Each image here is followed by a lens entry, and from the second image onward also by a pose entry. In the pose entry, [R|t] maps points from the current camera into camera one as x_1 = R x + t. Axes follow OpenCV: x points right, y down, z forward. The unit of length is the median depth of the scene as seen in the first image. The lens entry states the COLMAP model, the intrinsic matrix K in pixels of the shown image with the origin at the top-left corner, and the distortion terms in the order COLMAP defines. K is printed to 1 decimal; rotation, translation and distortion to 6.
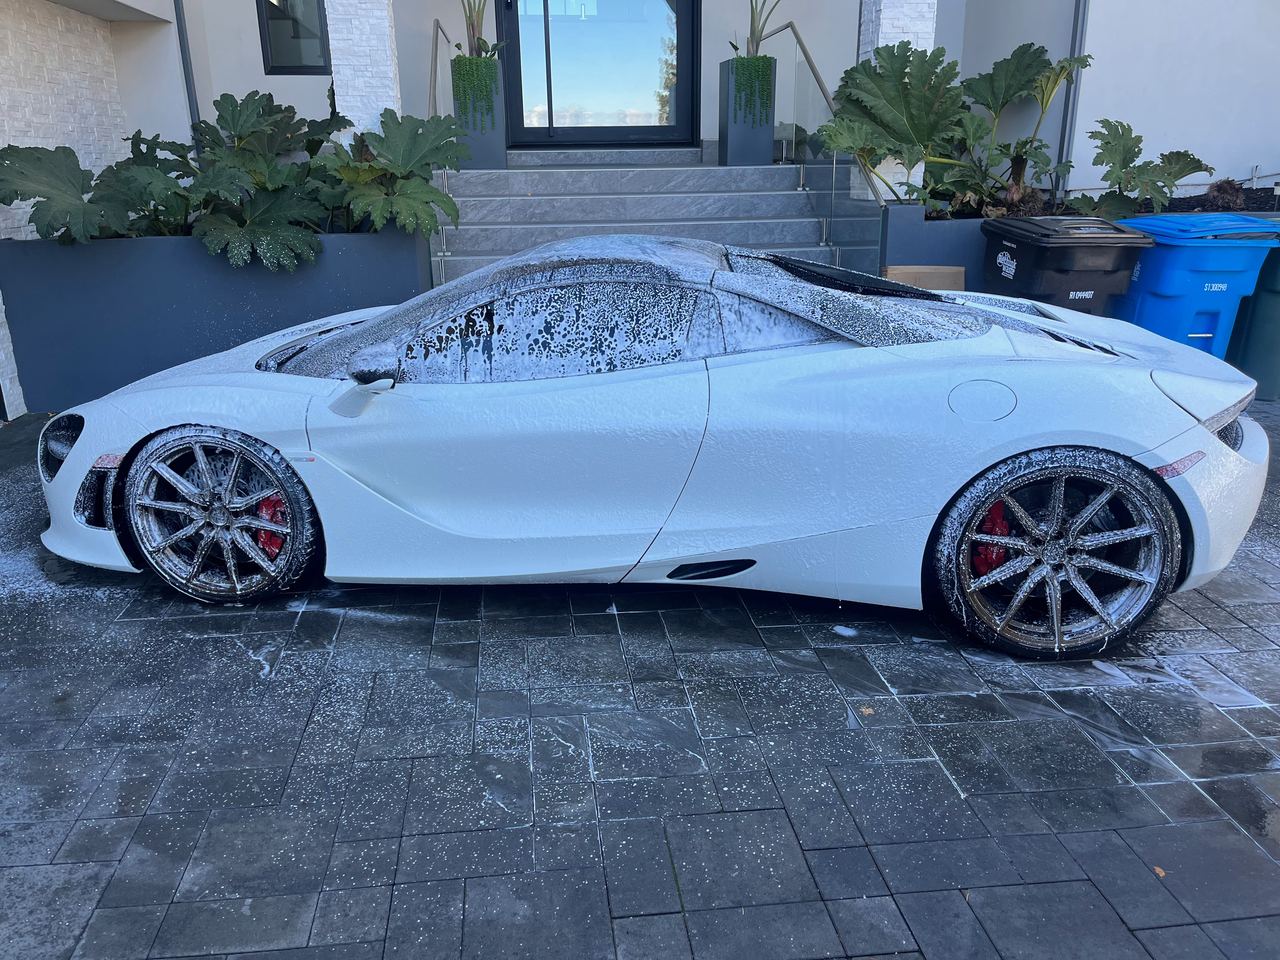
lens RADIAL K [[962.8, 0, 612.6], [0, 962.8, 479.9], [0, 0, 1]] dist [0.067656, -0.082573]
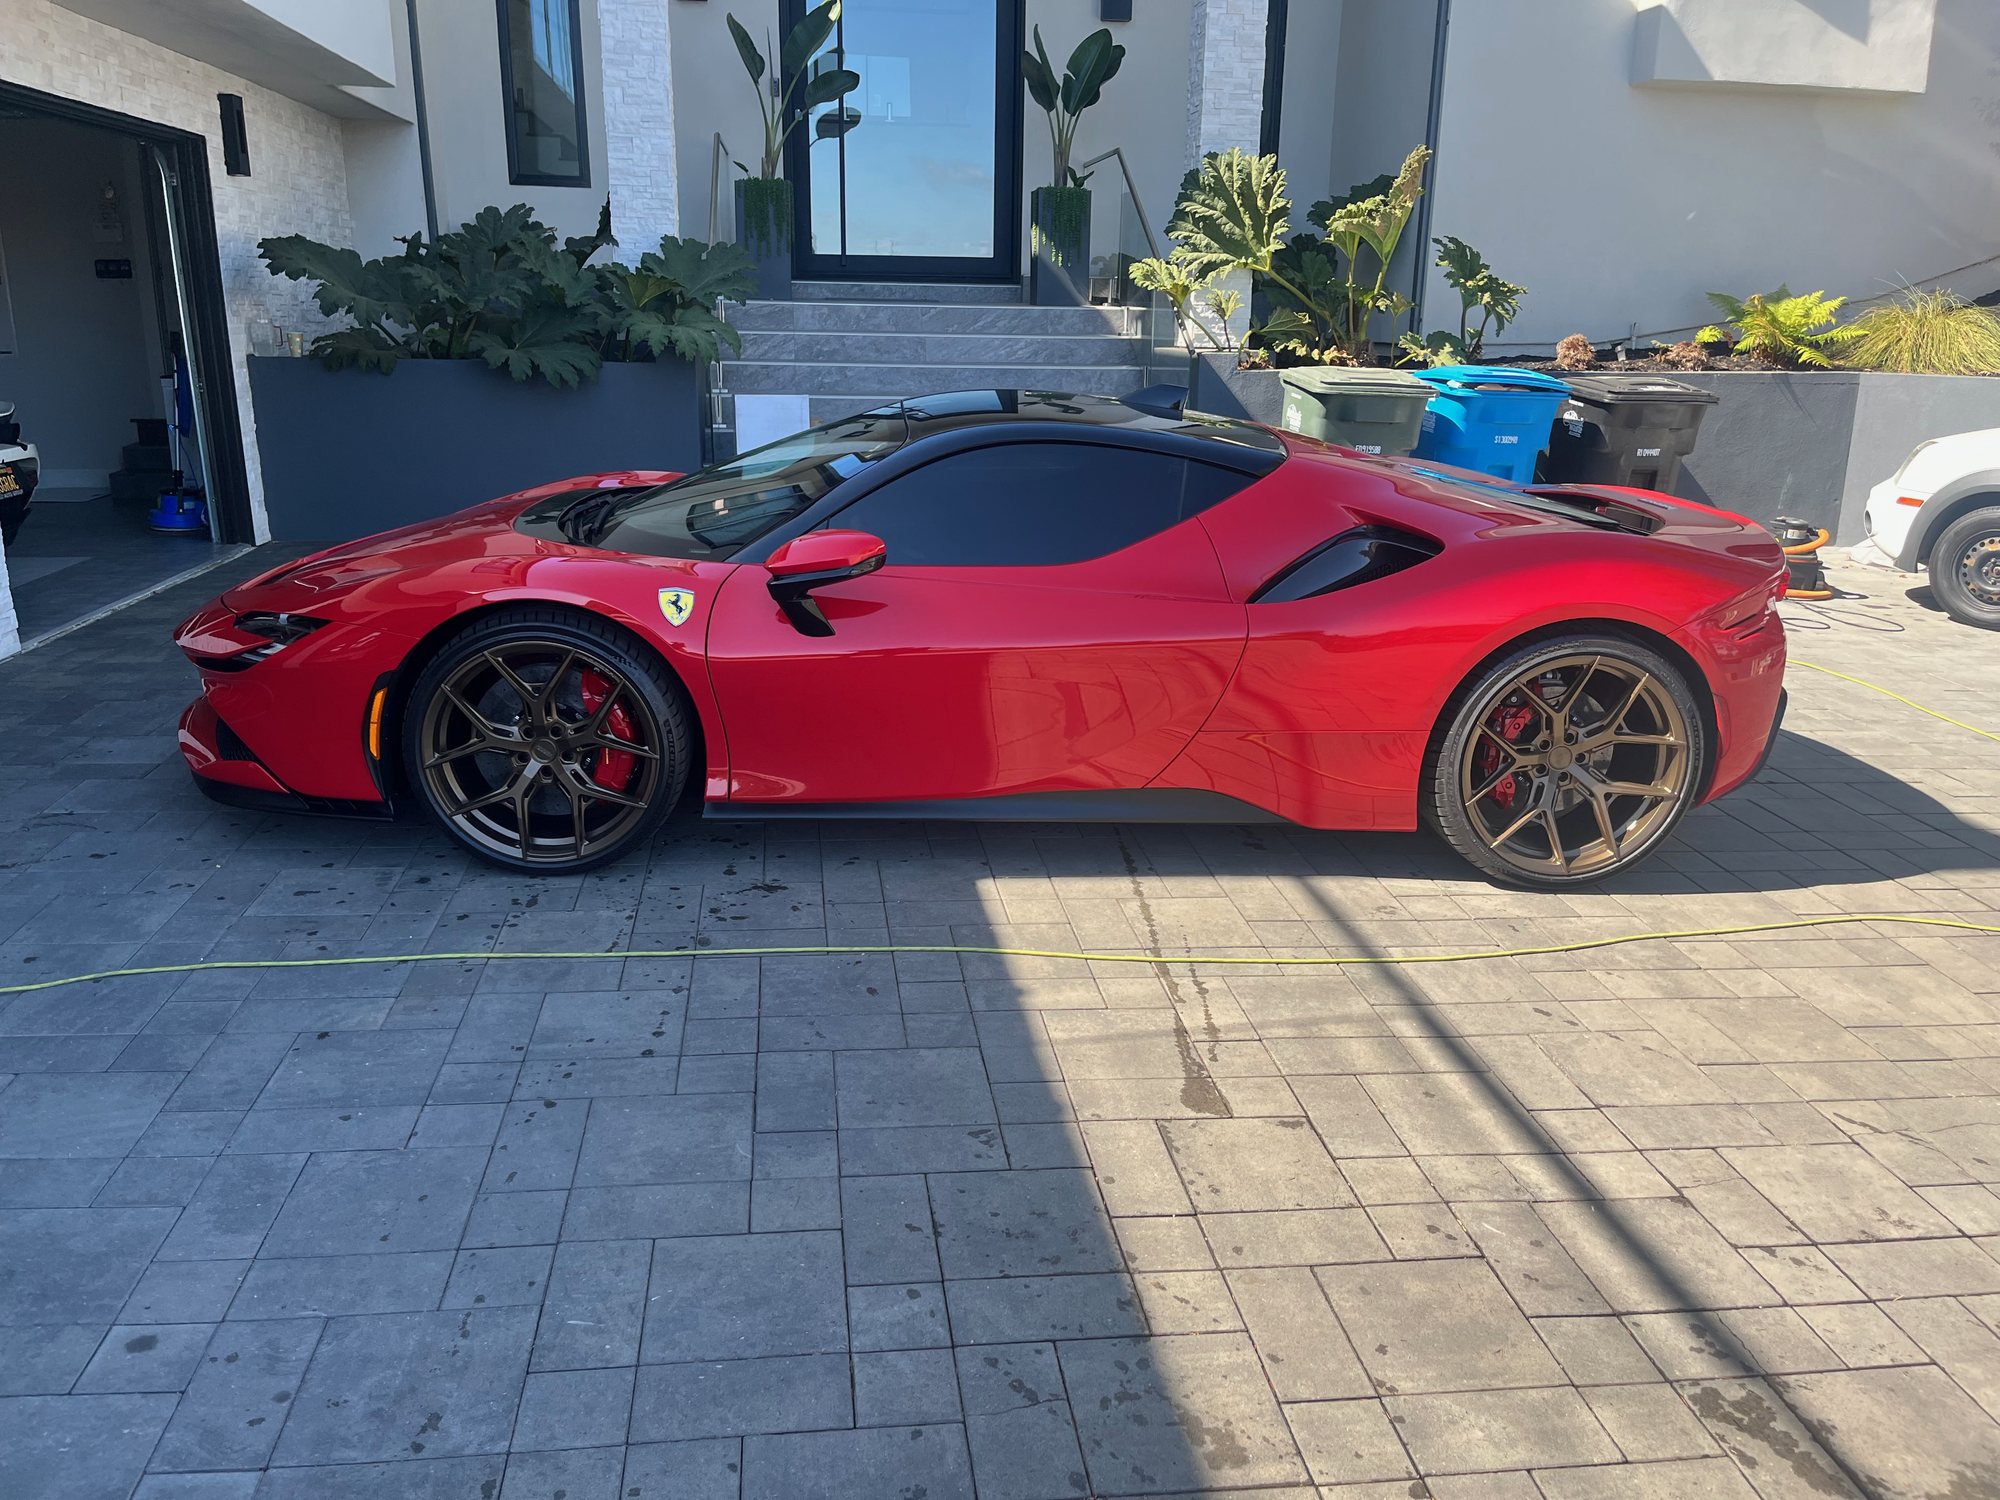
lens RADIAL K [[1502.5, 0, 1000.0], [0, 1502.5, 750.0], [0, 0, 1]] dist [0.036590, -0.007311]
pose [[0.999092, 0.020259, 0.037477, 0.037633], [-0.019067, 0.999309, -0.031894, 0.129467], [-0.038098, 0.031151, 0.998788, -0.369821]]
